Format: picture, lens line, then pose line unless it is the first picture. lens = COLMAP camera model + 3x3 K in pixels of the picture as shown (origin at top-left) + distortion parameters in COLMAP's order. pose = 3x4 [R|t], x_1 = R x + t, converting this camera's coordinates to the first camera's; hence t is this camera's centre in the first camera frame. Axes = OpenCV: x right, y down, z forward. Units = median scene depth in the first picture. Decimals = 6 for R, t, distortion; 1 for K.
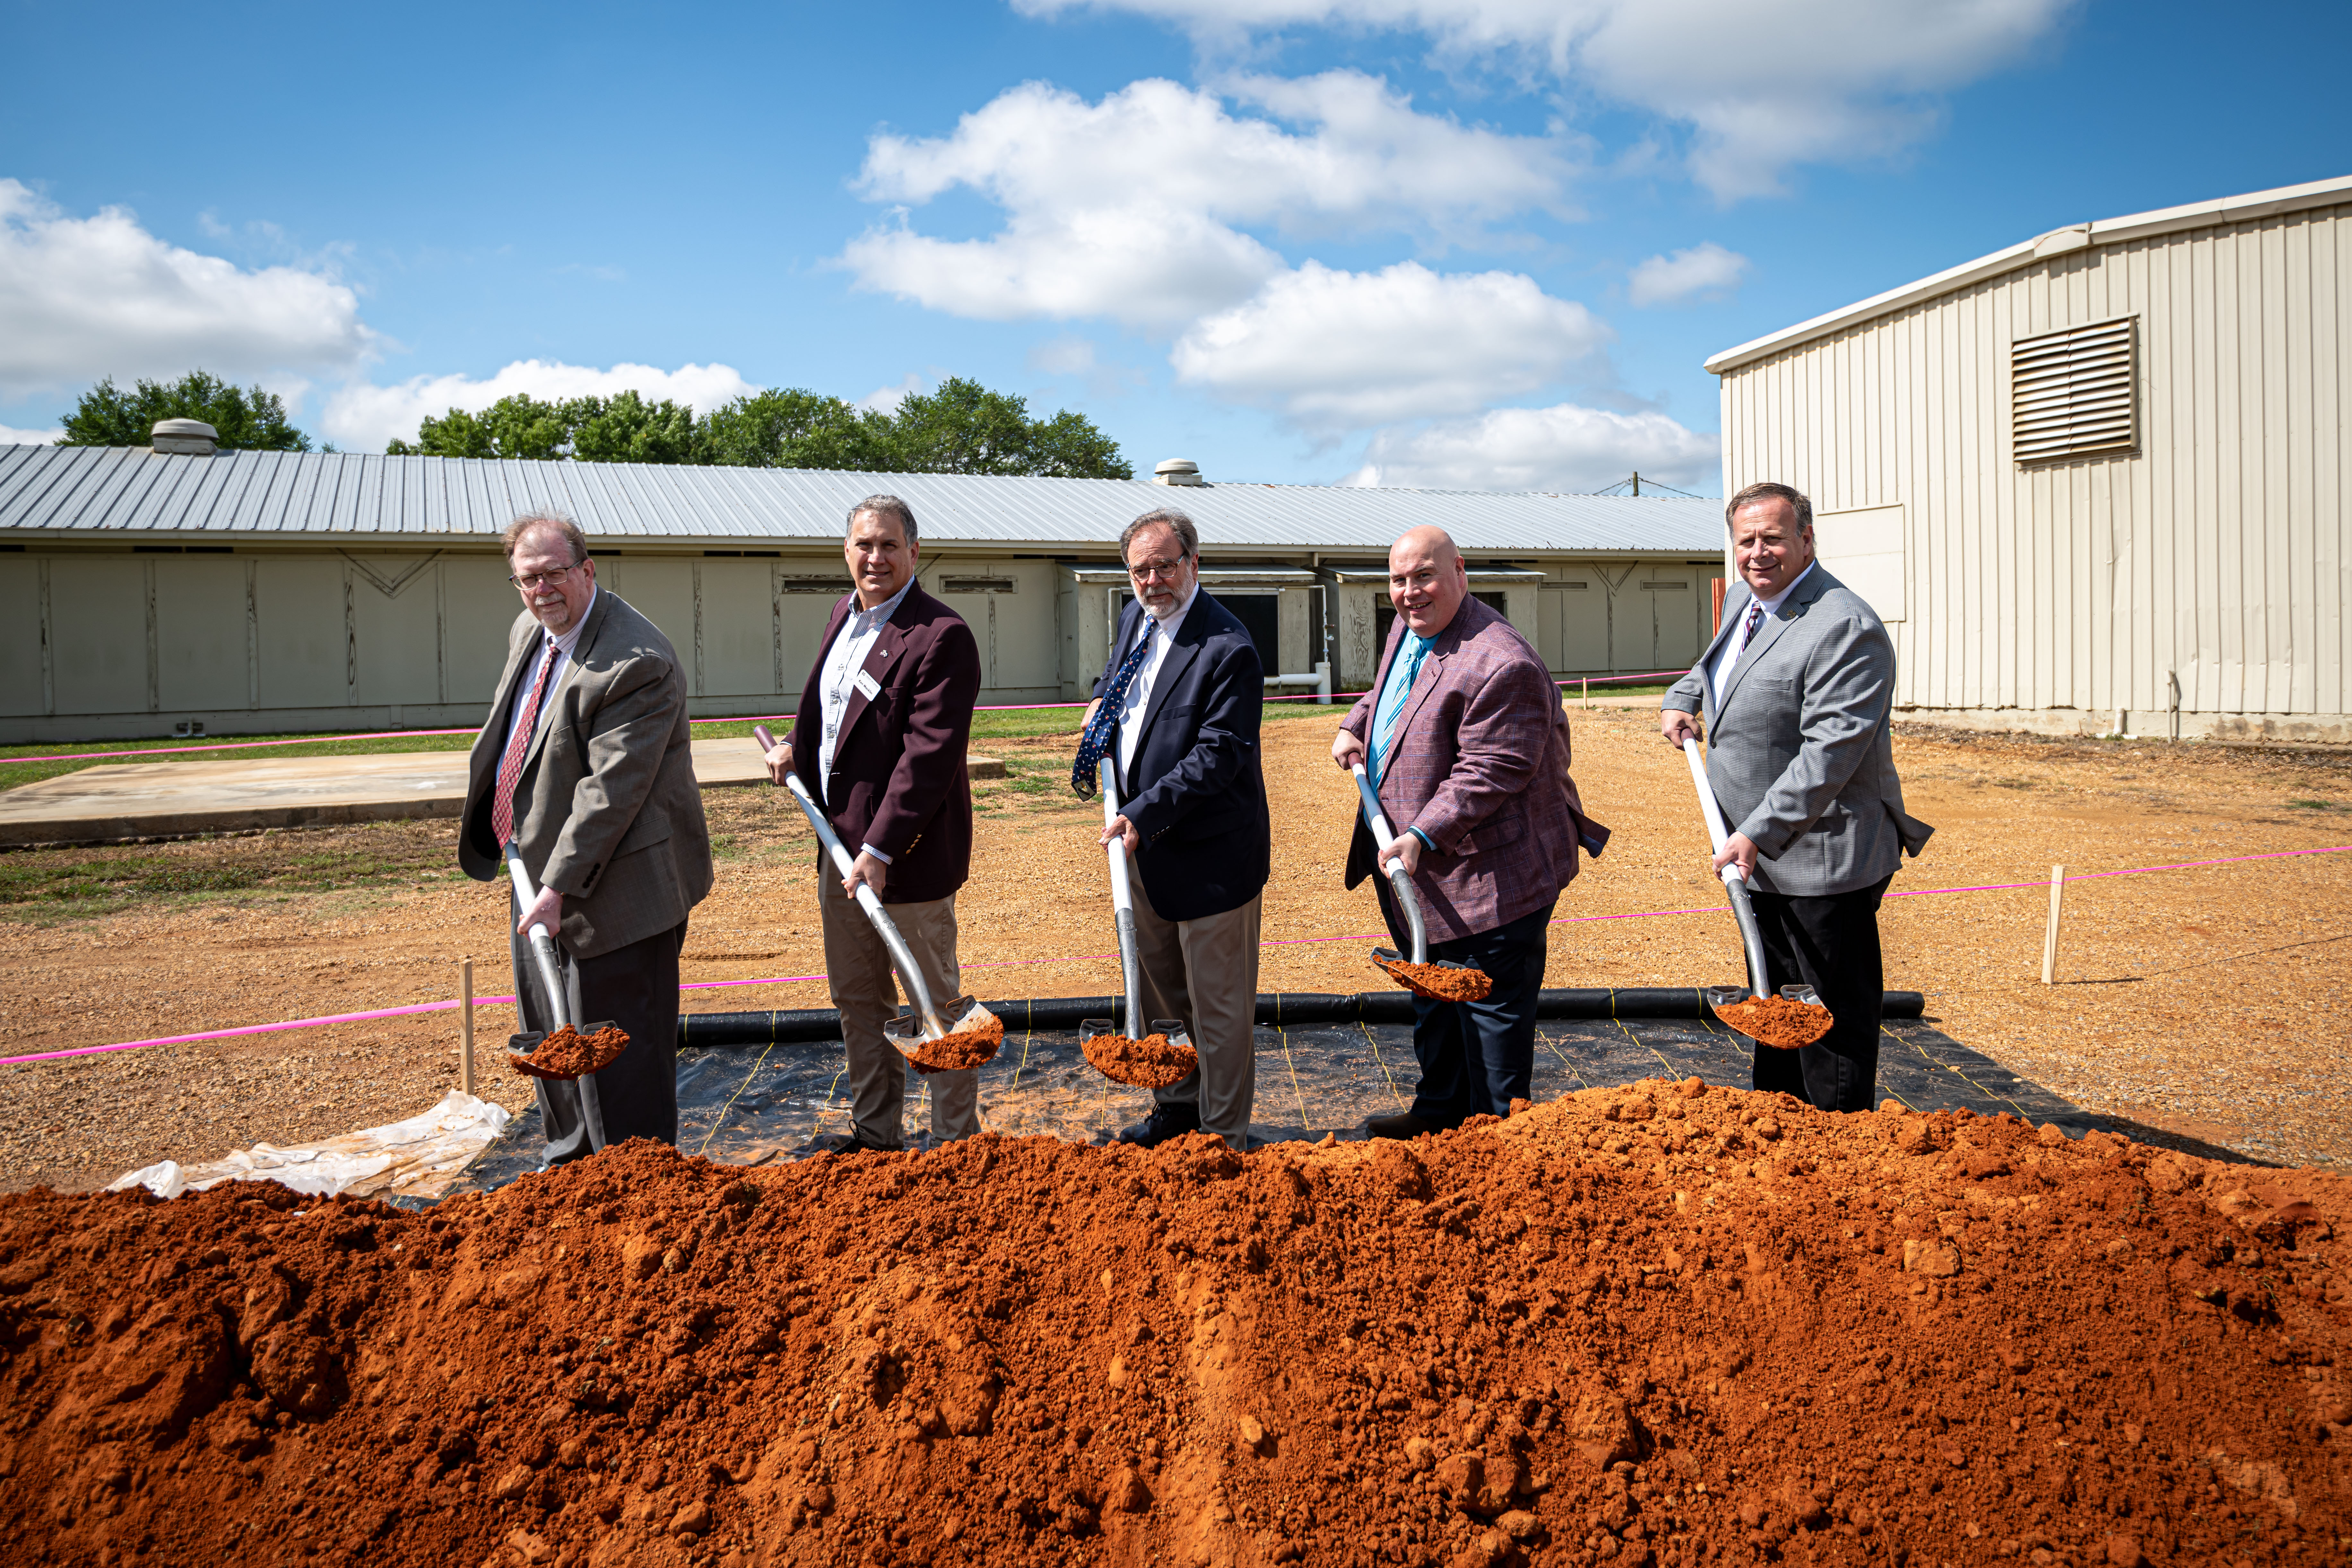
lens RADIAL K [[1587.0, 0, 1176.6], [0, 1587.0, 684.7], [0, 0, 1]] dist [0.002878, -0.016468]
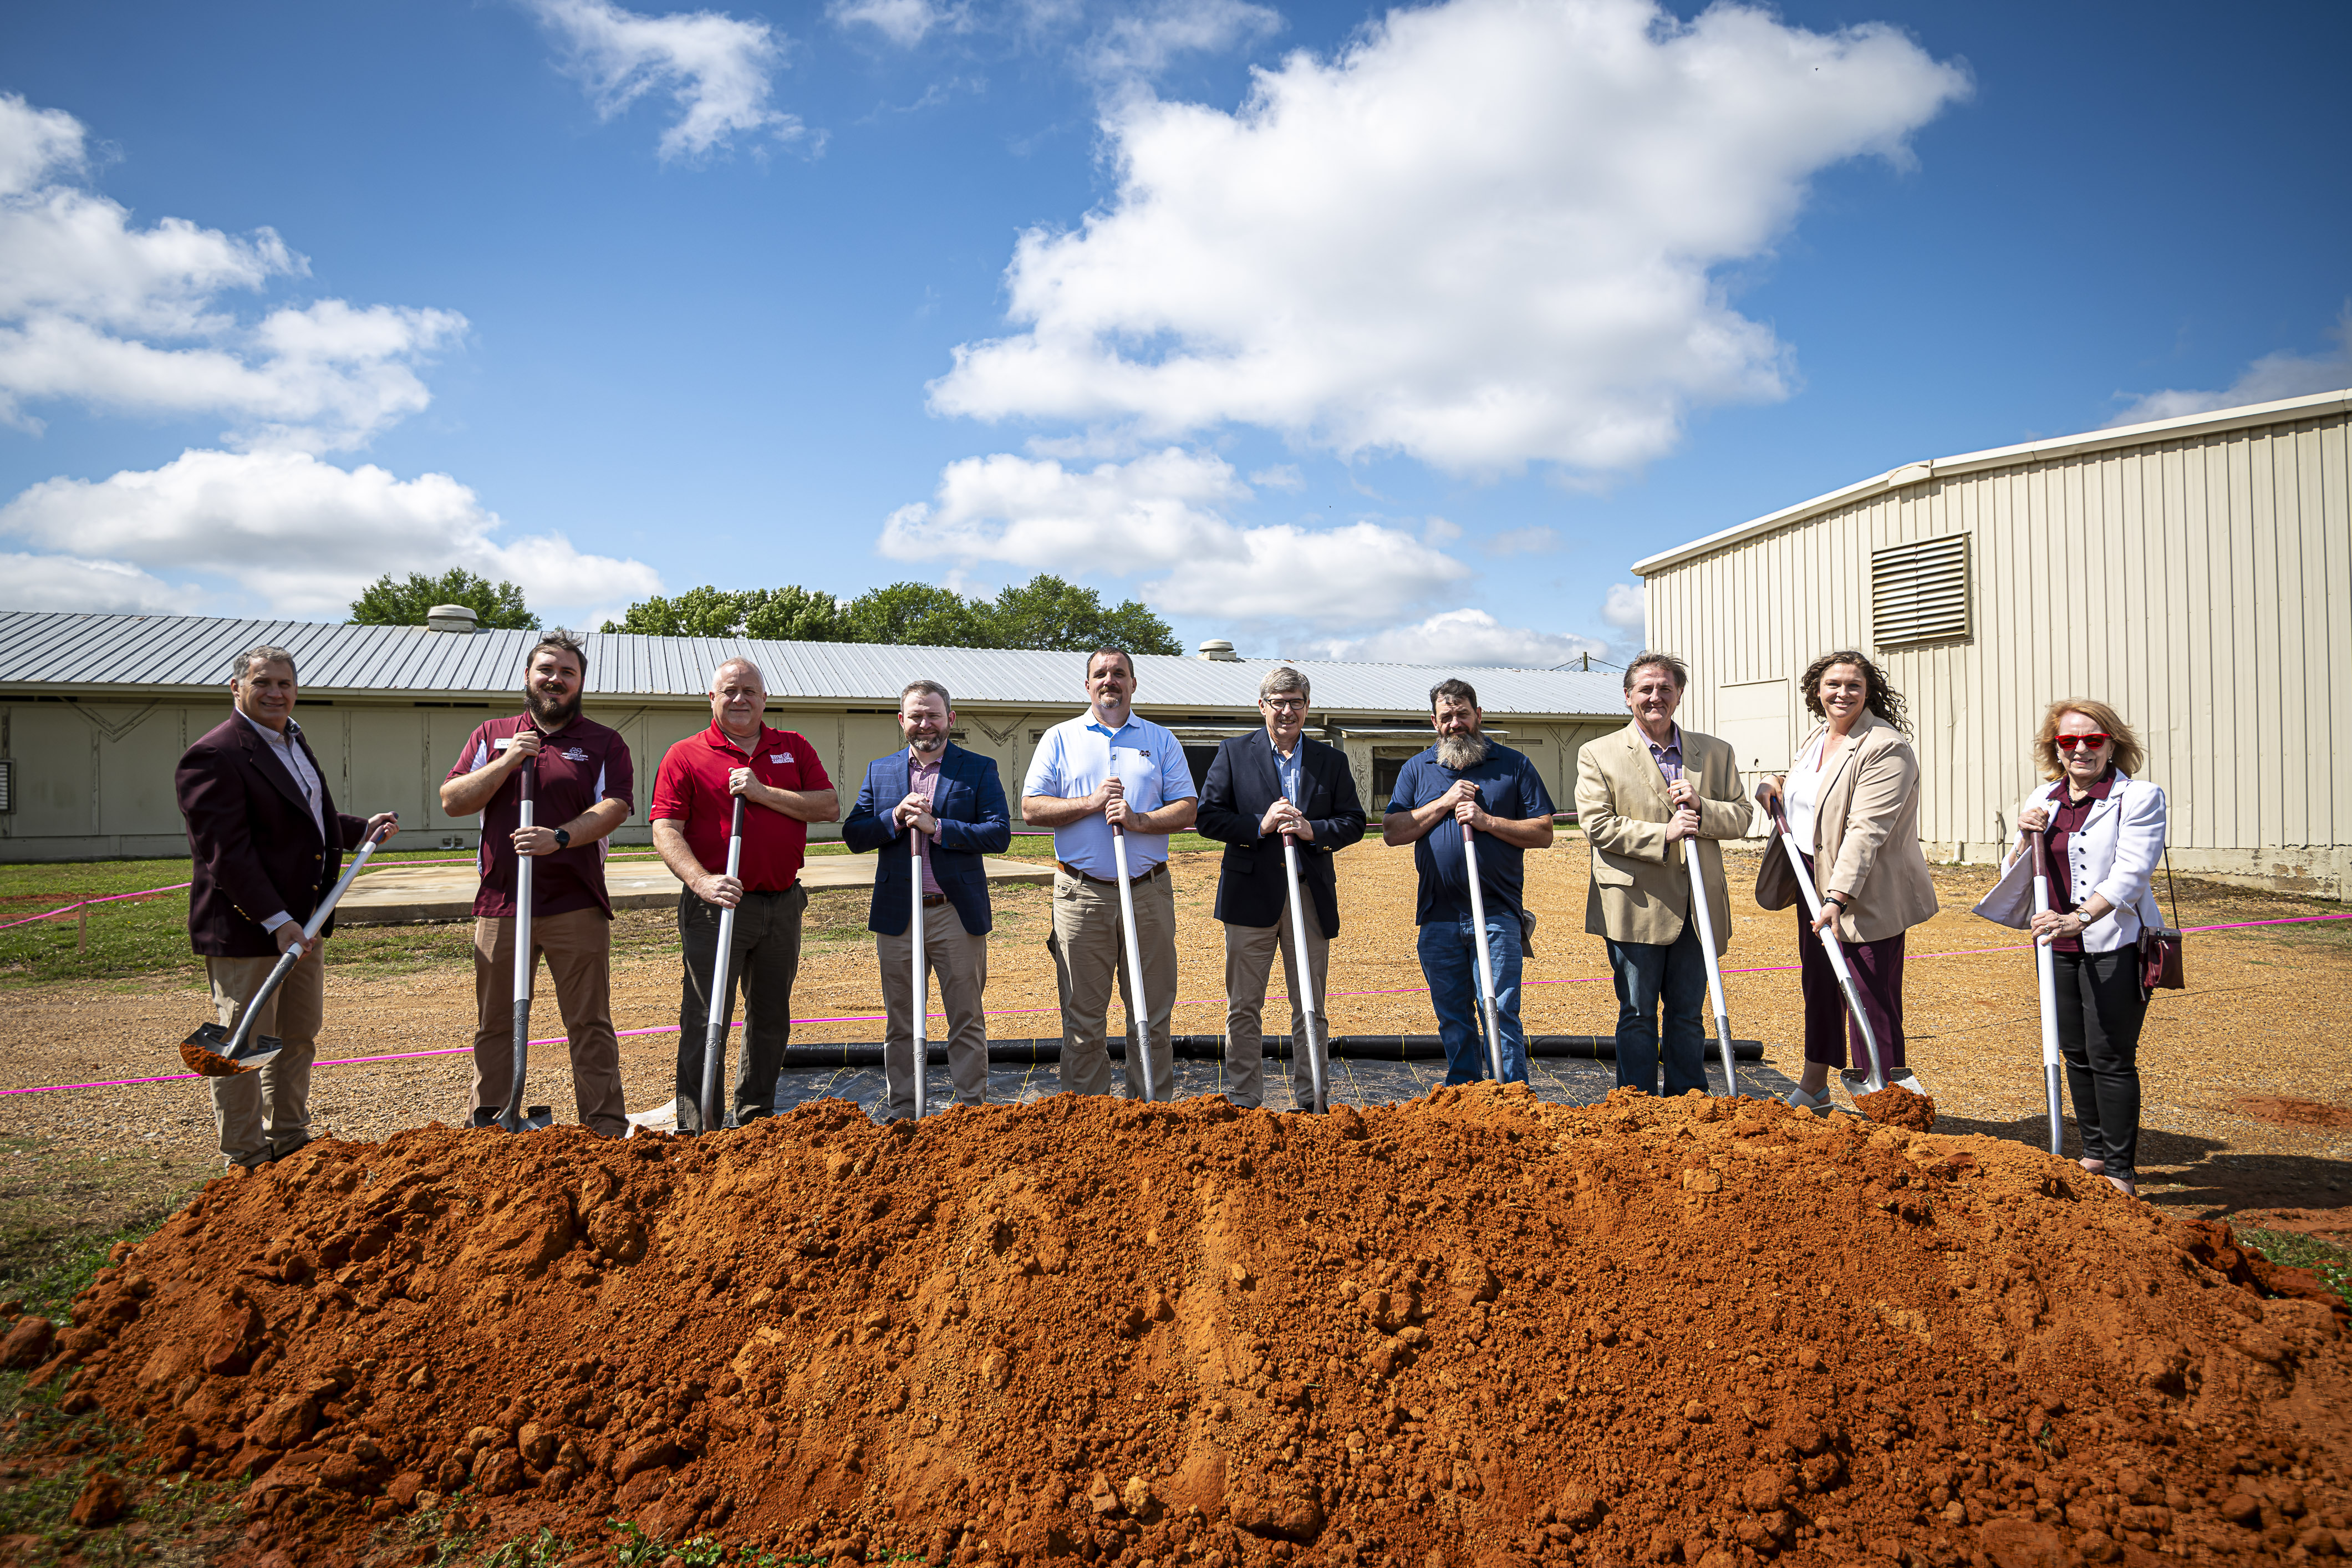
lens RADIAL K [[1294.2, 0, 1176.0], [0, 1294.2, 784.0], [0, 0, 1]] dist [-0.001608, -0.018481]
pose [[0.999424, 0.009296, -0.032635, 0.017537], [-0.010271, 0.999502, -0.029824, 0.027041], [0.032342, 0.030142, 0.999022, -0.203955]]
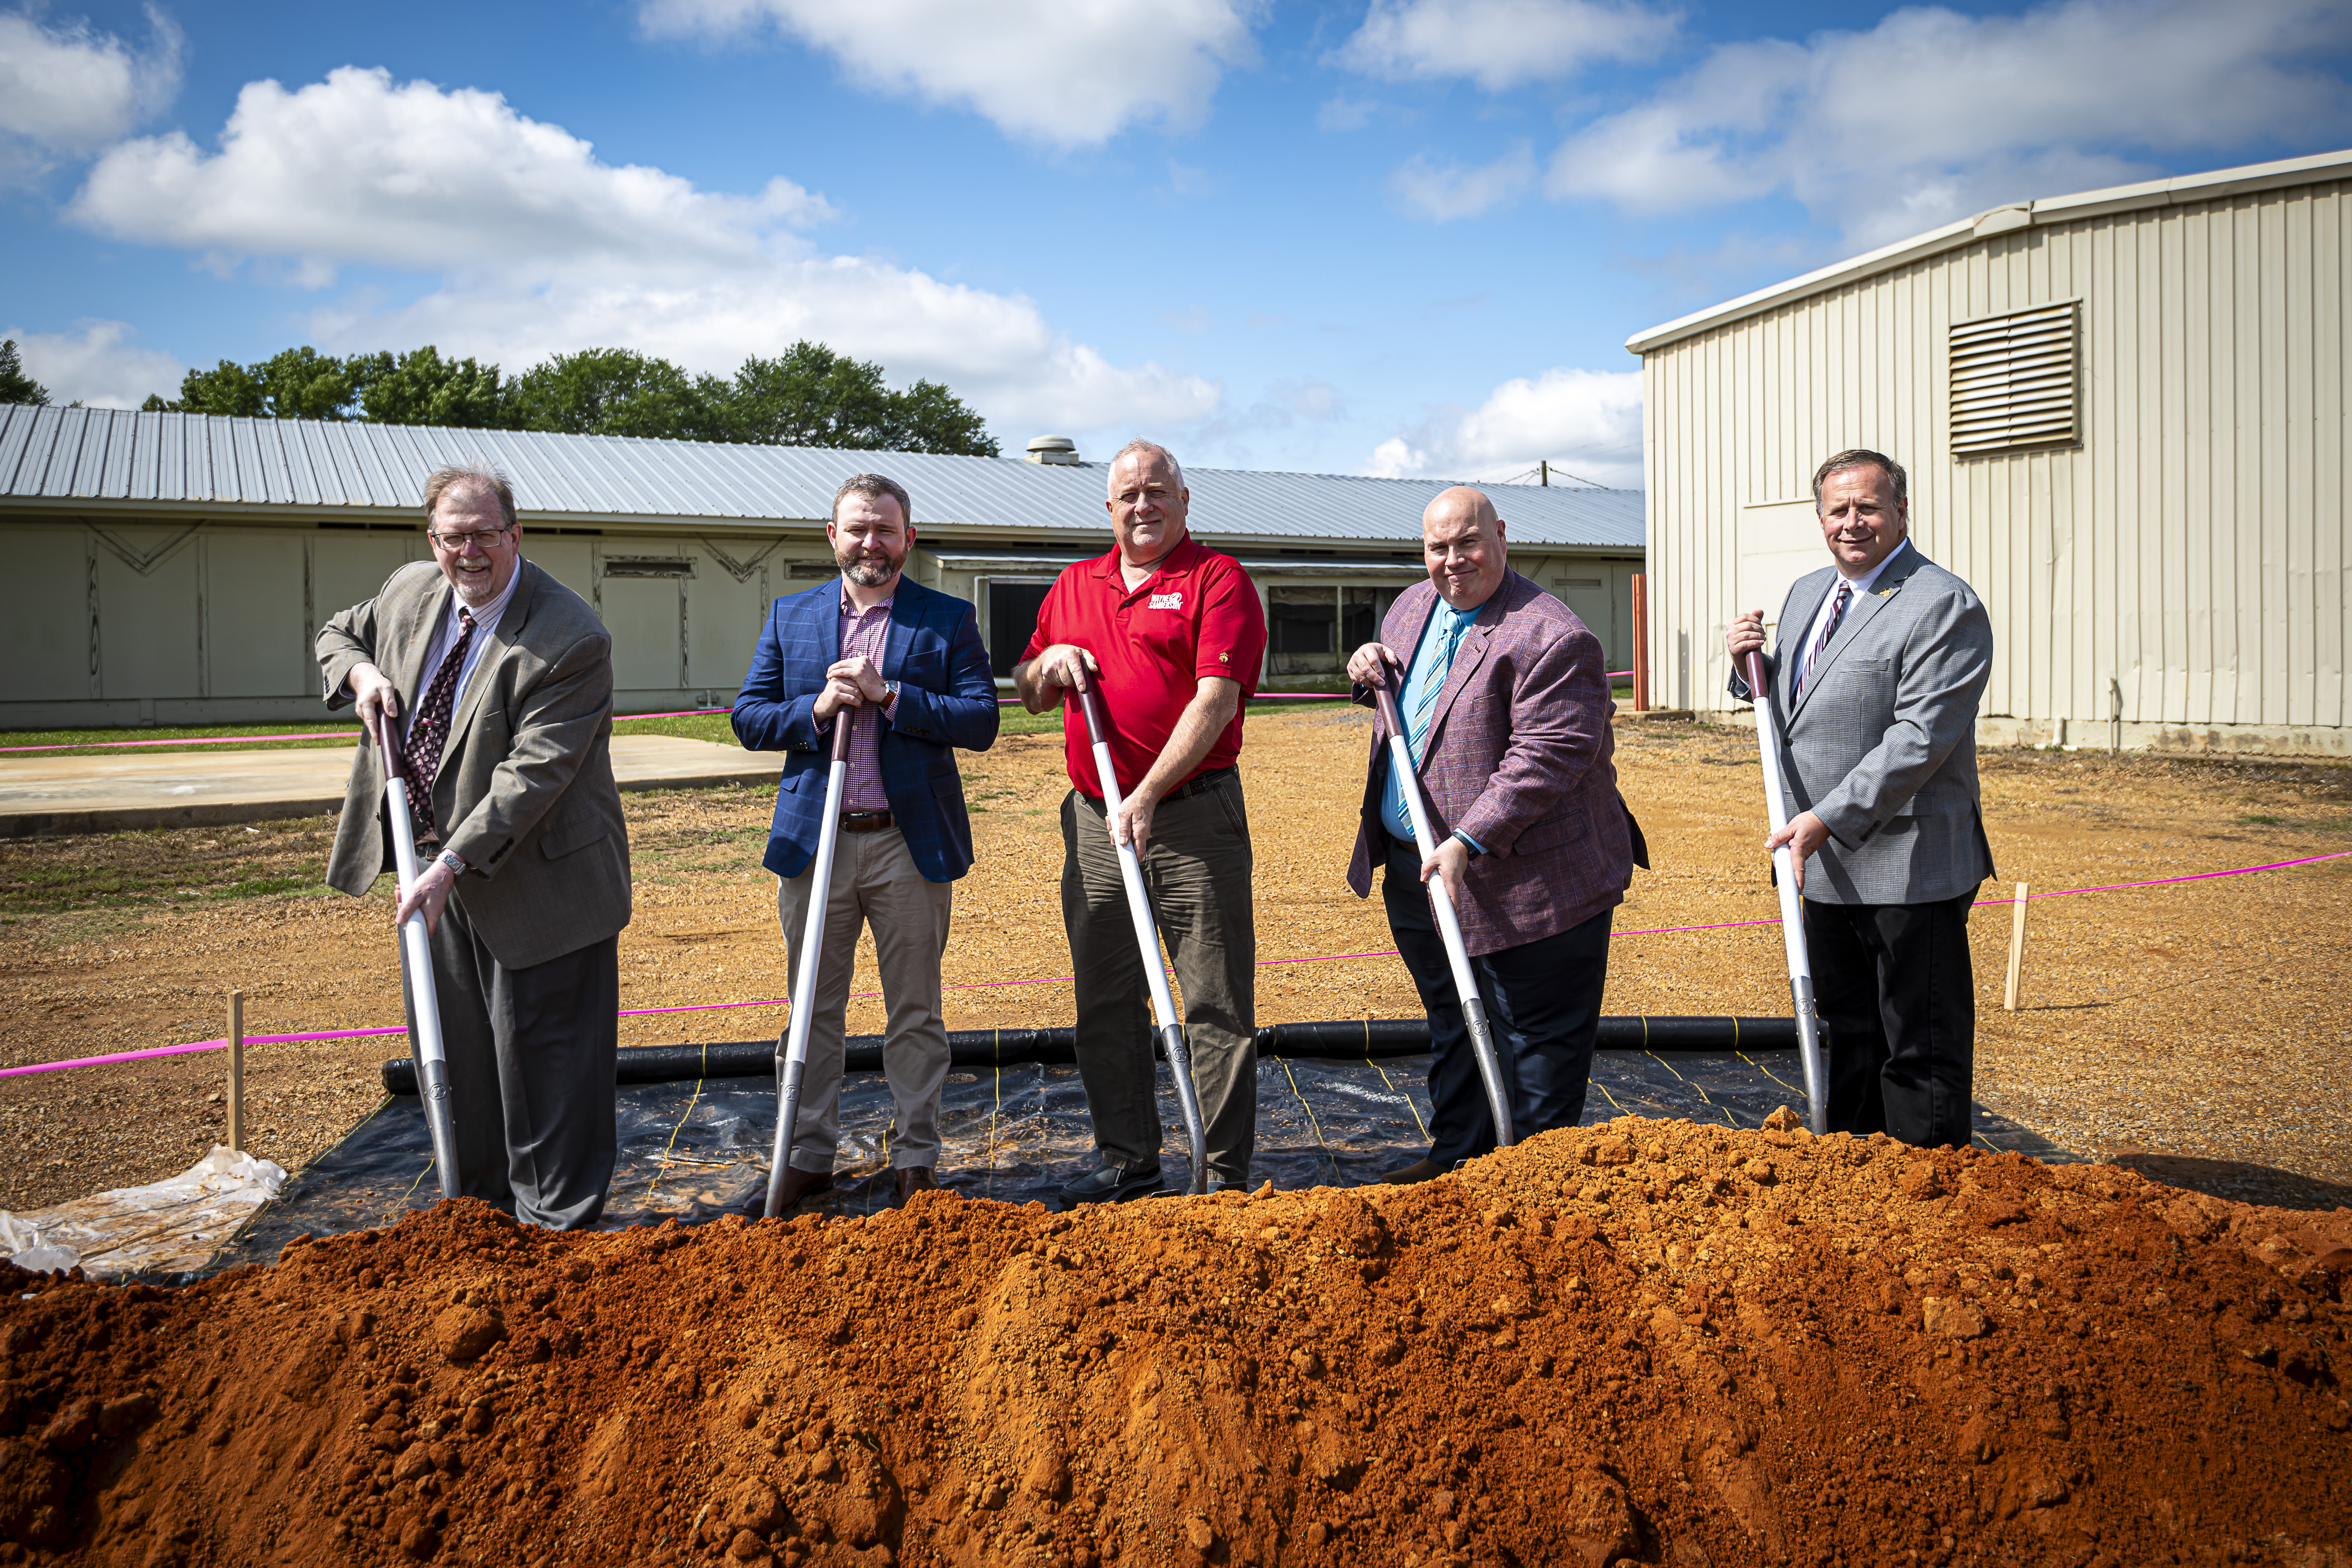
lens RADIAL K [[1737.2, 0, 1173.5], [0, 1737.2, 672.9], [0, 0, 1]] dist [0.007776, -0.013554]
pose [[0.996992, 0.010221, 0.076833, -0.033583], [-0.009541, 0.999912, -0.009211, 0.011950], [-0.076920, 0.008450, 0.997001, 0.051399]]
